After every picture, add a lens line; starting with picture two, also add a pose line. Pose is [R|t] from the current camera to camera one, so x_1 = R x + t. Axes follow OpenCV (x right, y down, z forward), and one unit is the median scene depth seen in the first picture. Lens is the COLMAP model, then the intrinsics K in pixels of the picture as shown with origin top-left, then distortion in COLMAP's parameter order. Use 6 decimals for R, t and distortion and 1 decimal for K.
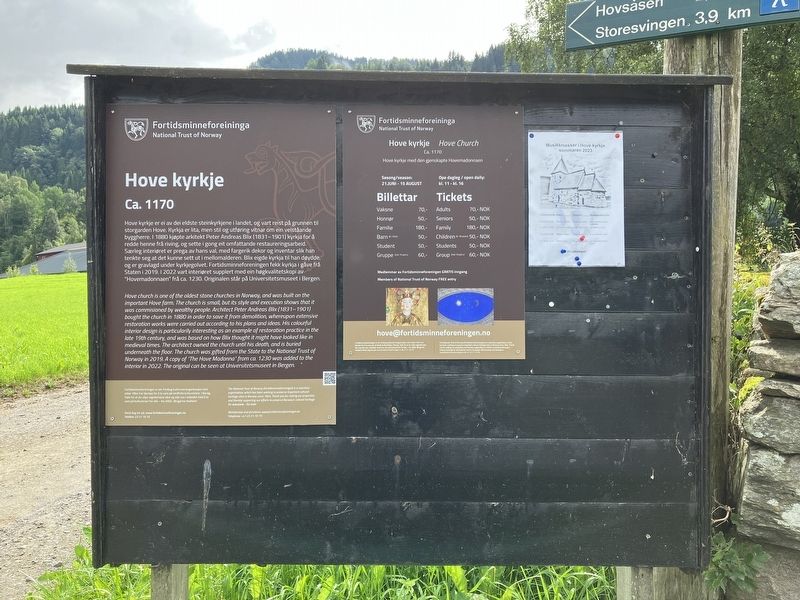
lens RADIAL K [[645.7, 0, 400.0], [0, 645.7, 300.0], [0, 0, 1]] dist [0.033811, 0.011745]
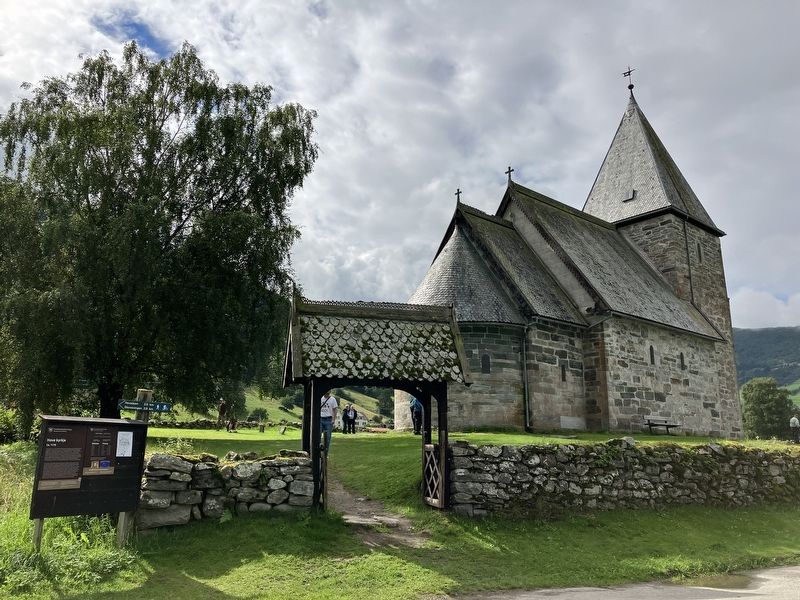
lens RADIAL K [[645.7, 0, 400.0], [0, 645.7, 300.0], [0, 0, 1]] dist [0.033811, 0.011745]
pose [[0.521027, 0.200505, 0.829656, -3.457354], [-0.015756, 0.974111, -0.225520, -0.140060], [-0.853395, 0.104430, 0.510698, -4.099710]]
